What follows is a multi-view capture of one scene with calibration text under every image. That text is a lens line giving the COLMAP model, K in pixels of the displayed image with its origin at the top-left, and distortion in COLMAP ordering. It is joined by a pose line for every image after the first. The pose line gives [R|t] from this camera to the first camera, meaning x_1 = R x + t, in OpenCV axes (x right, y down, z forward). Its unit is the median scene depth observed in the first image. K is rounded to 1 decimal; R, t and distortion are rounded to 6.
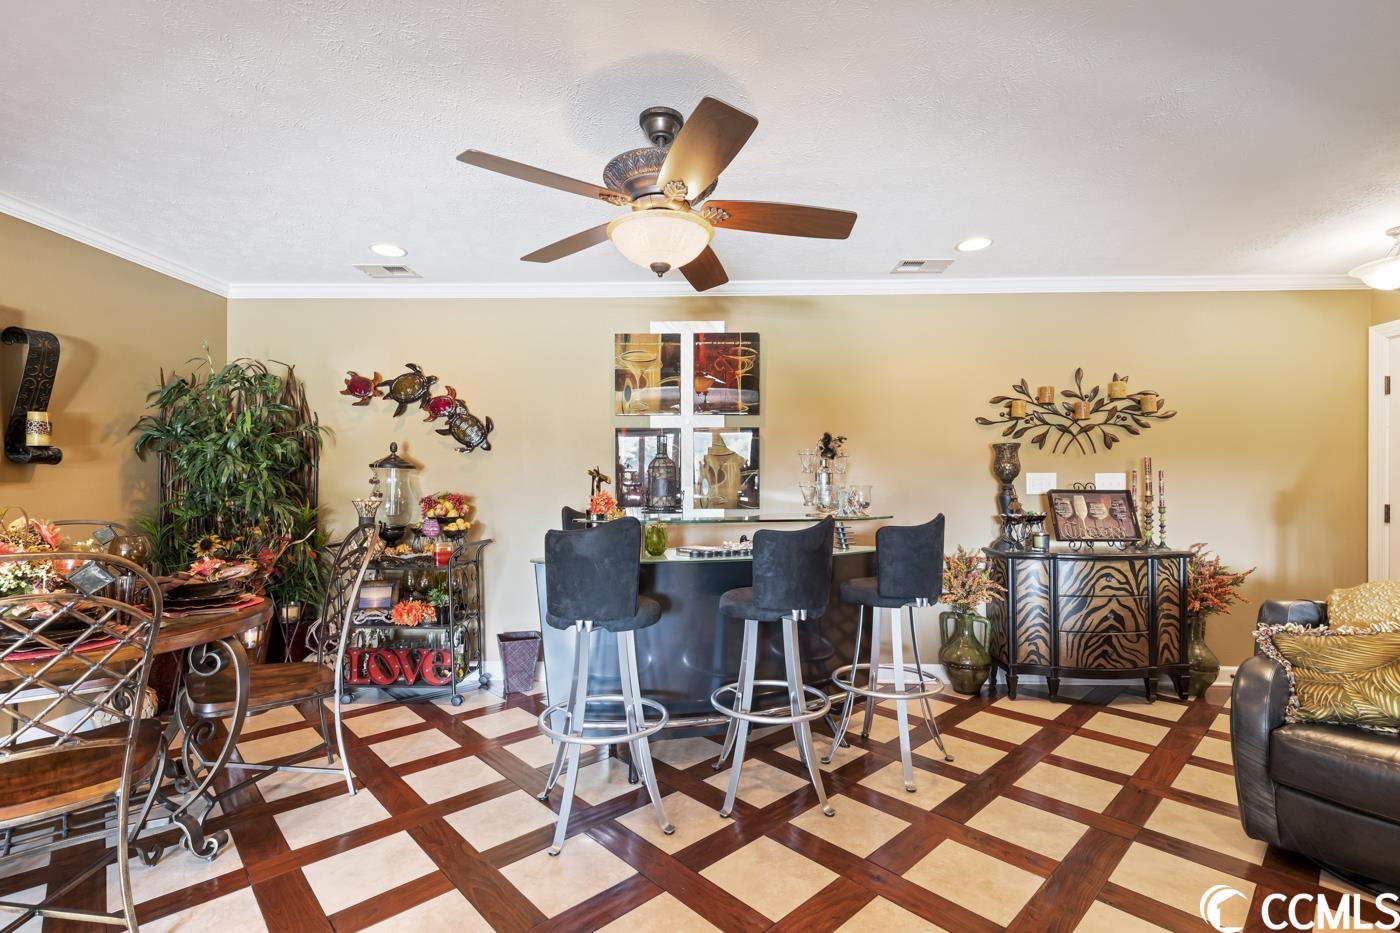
lens RADIAL K [[631.1, 0, 701.9], [0, 631.1, 483.9], [0, 0, 1]] dist [0.004177, -0.000544]
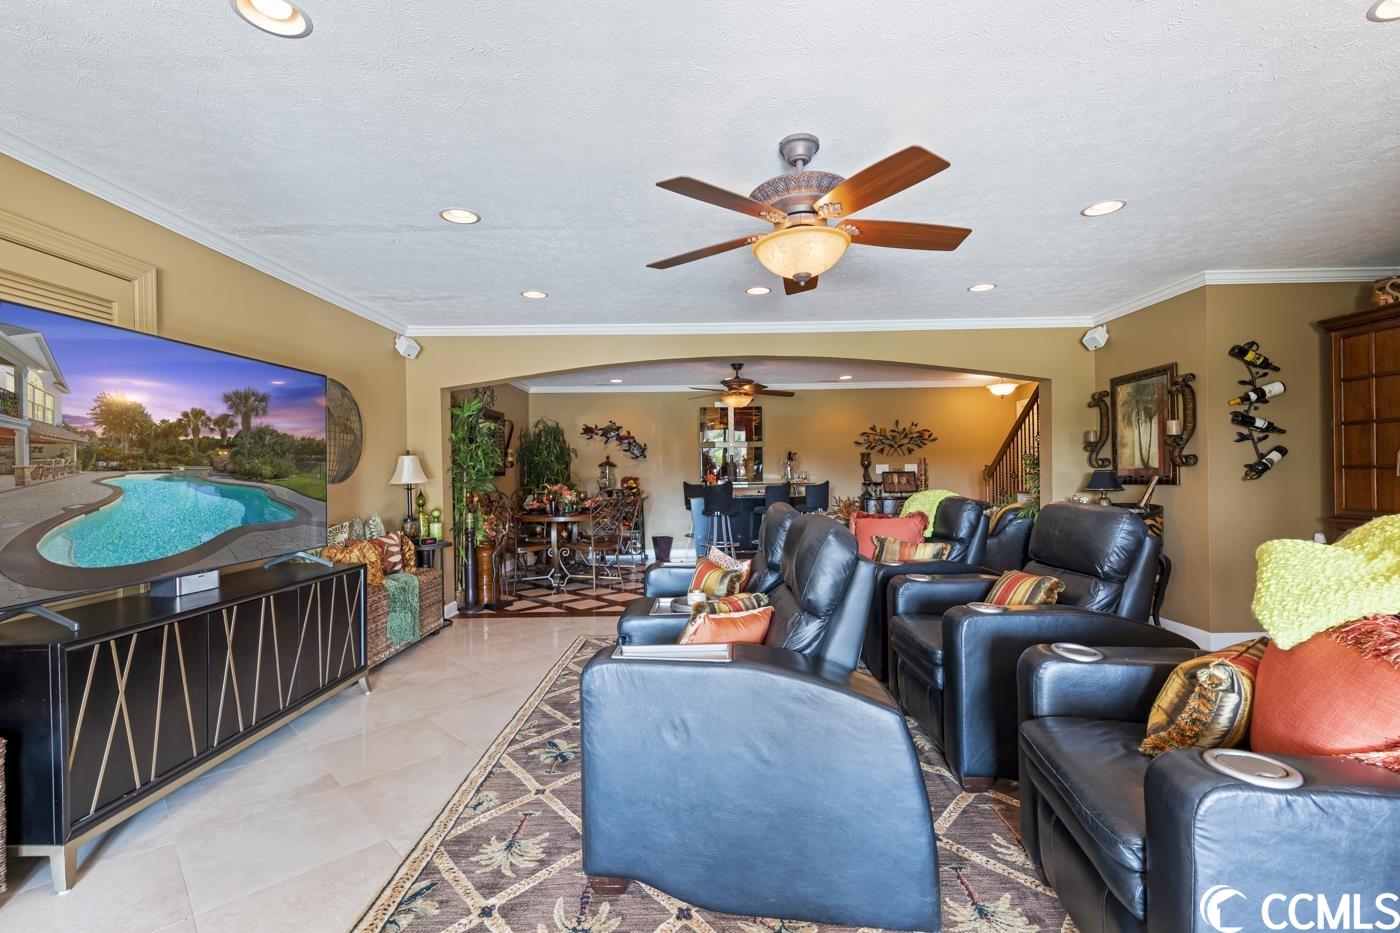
lens RADIAL K [[625.7, 0, 697.6], [0, 625.7, 475.9], [0, 0, 1]] dist [0.004234, -0.000341]
pose [[0.999761, -0.014400, 0.016422, -0.191328], [0.014292, 0.999876, 0.006679, -0.000427], [-0.016516, -0.006443, 0.999843, -1.330041]]
